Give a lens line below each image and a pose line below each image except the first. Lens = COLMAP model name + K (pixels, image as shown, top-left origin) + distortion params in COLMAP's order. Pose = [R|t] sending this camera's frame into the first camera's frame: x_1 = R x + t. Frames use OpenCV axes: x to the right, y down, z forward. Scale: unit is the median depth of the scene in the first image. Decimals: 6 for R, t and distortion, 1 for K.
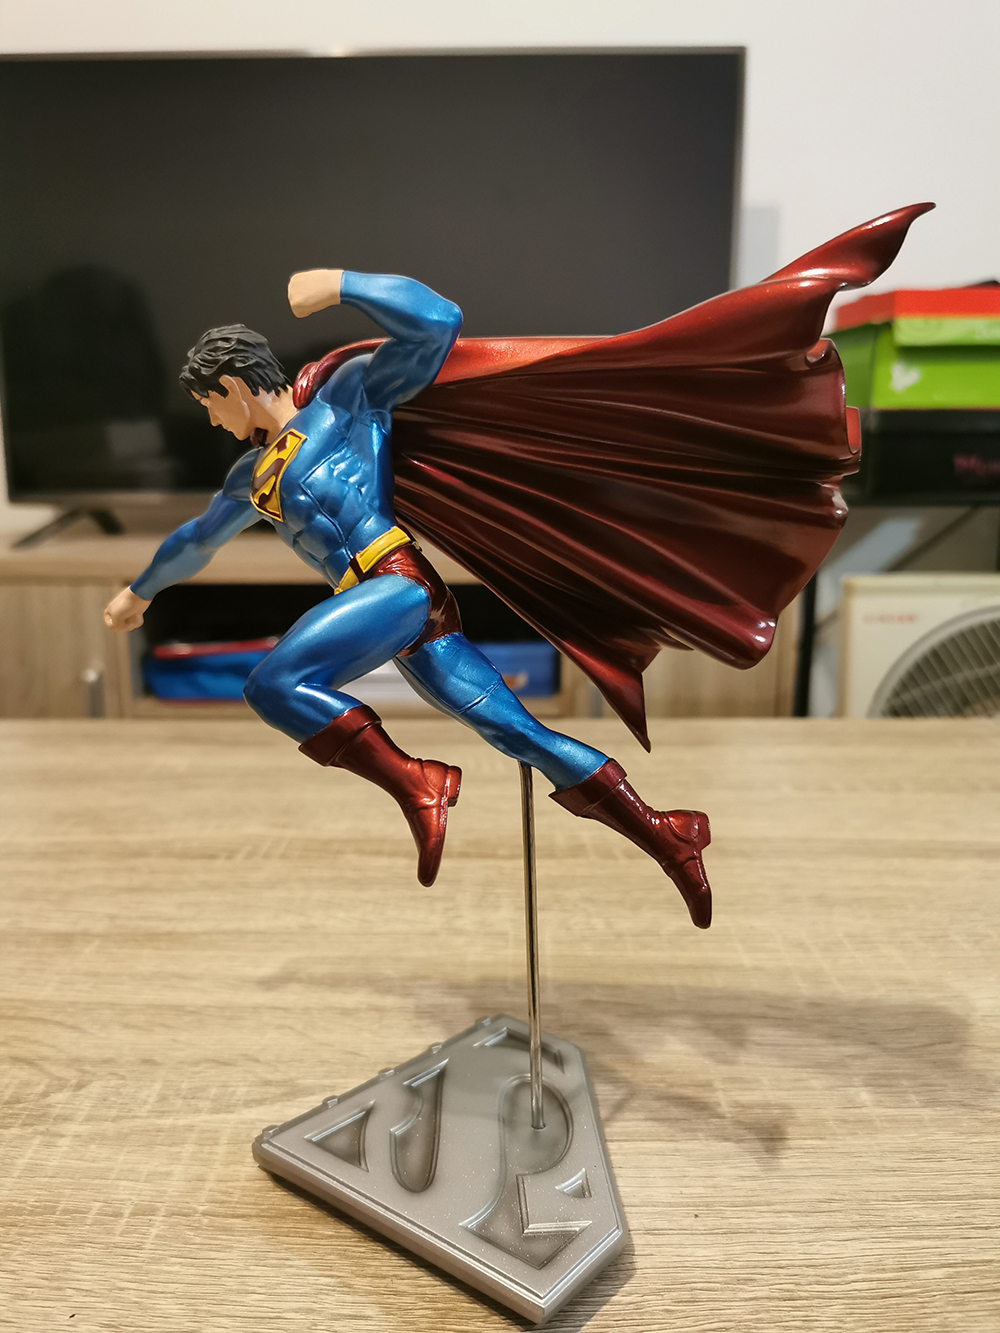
lens RADIAL K [[1131.3, 0, 509.5], [0, 1131.3, 668.7], [0, 0, 1]] dist [-0.002454, -0.051318]
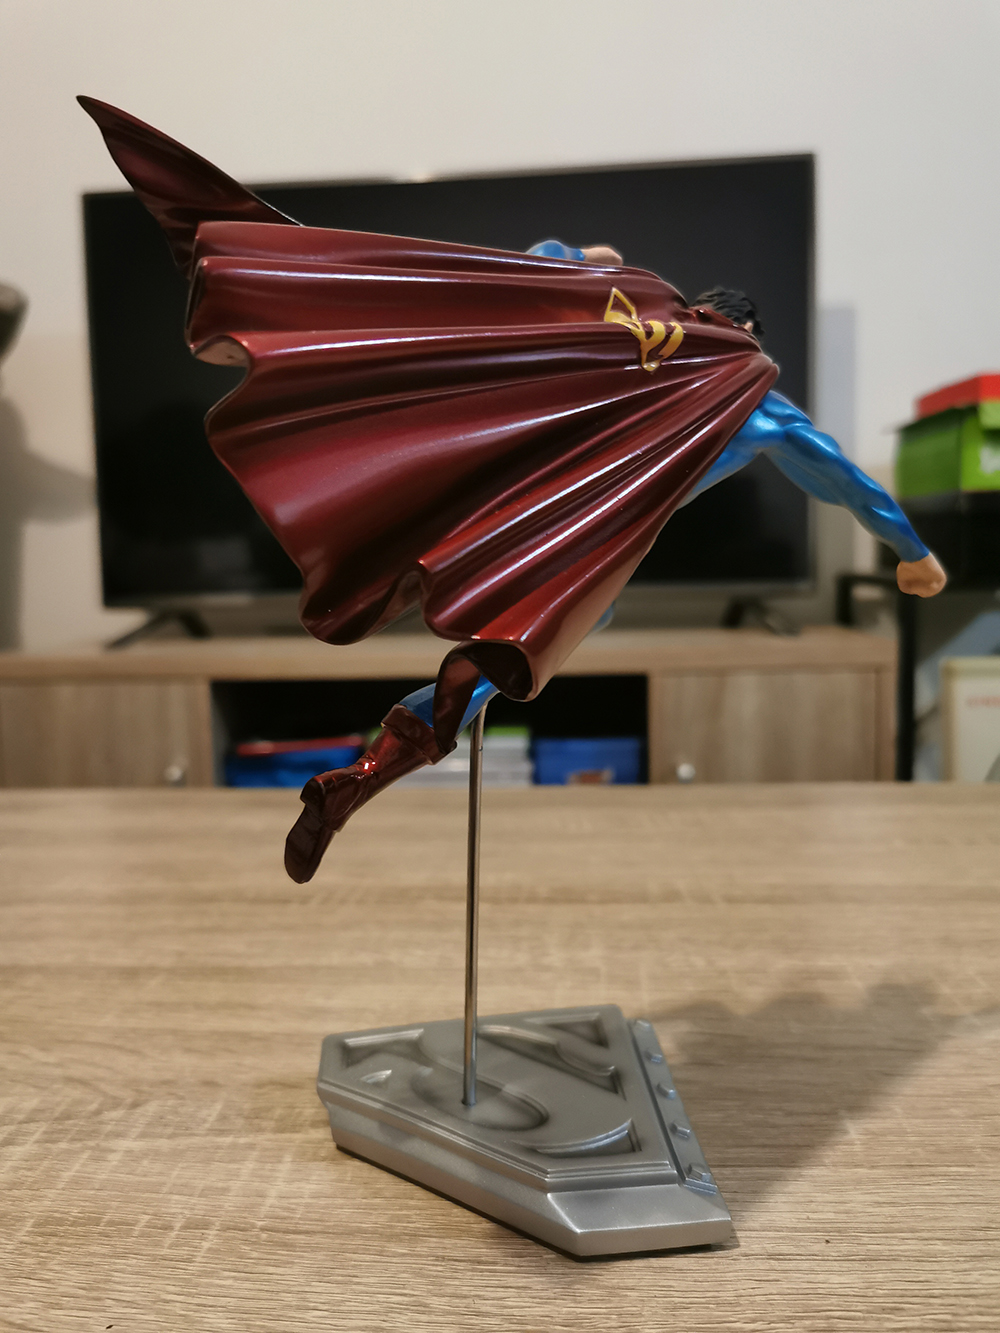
lens RADIAL K [[1137.6, 0, 501.6], [0, 1137.6, 663.0], [0, 0, 1]] dist [-0.017385, -0.030498]
pose [[0.996869, -0.014696, -0.077691, -0.006784], [0.005103, 0.992485, -0.122260, 0.127665], [0.078904, 0.121481, 0.989453, 0.067309]]
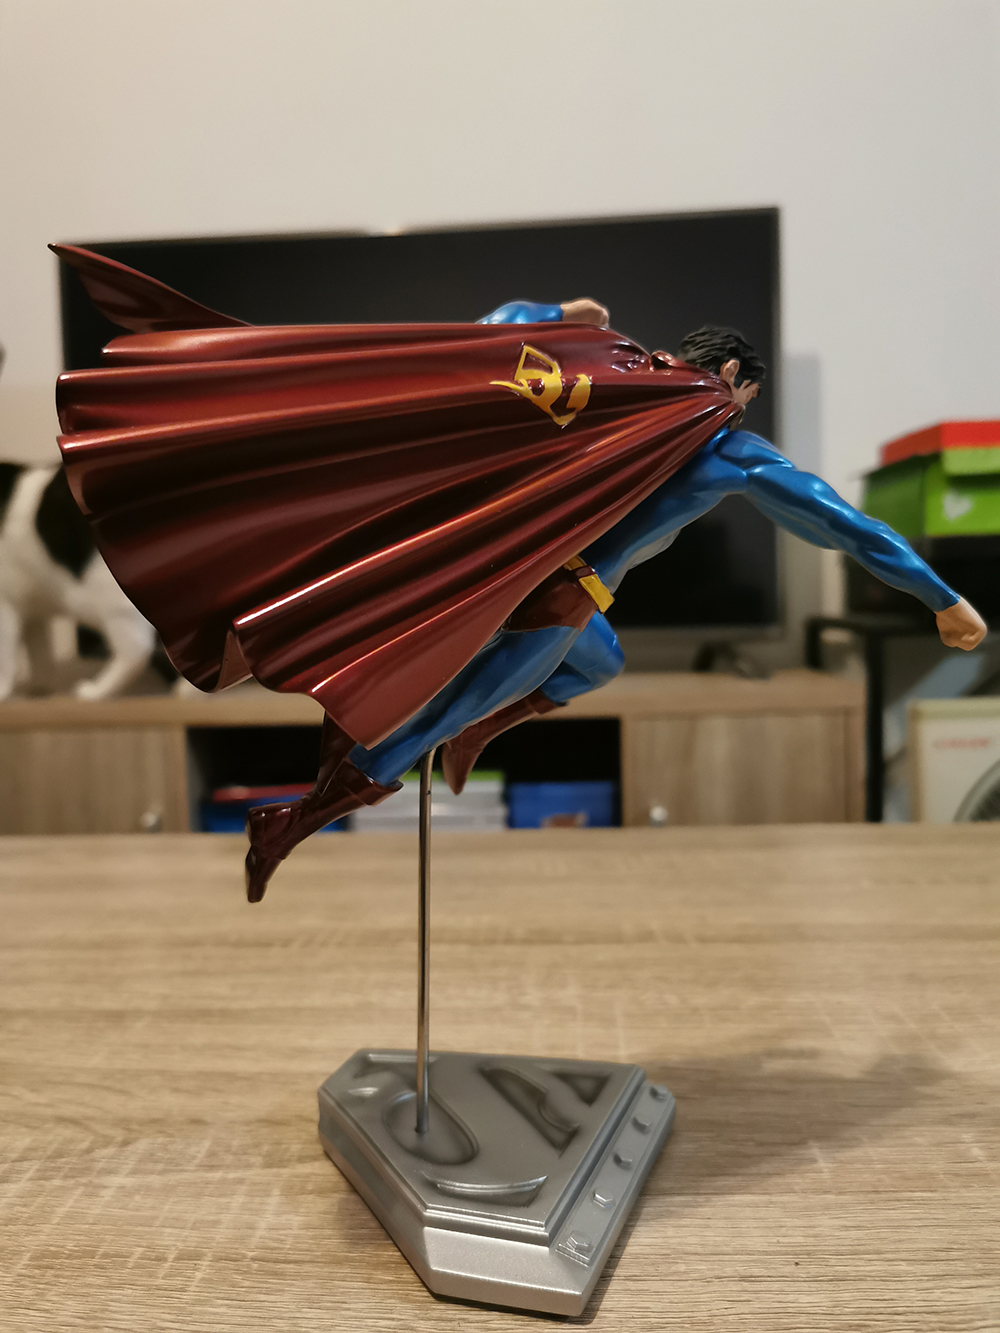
lens RADIAL K [[1137.1, 0, 491.7], [0, 1137.1, 668.2], [0, 0, 1]] dist [-0.016341, -0.028163]
pose [[0.997830, -0.022125, -0.062019, -0.008315], [0.012181, 0.987626, -0.156352, 0.130243], [0.064711, 0.155257, 0.985752, 0.025349]]
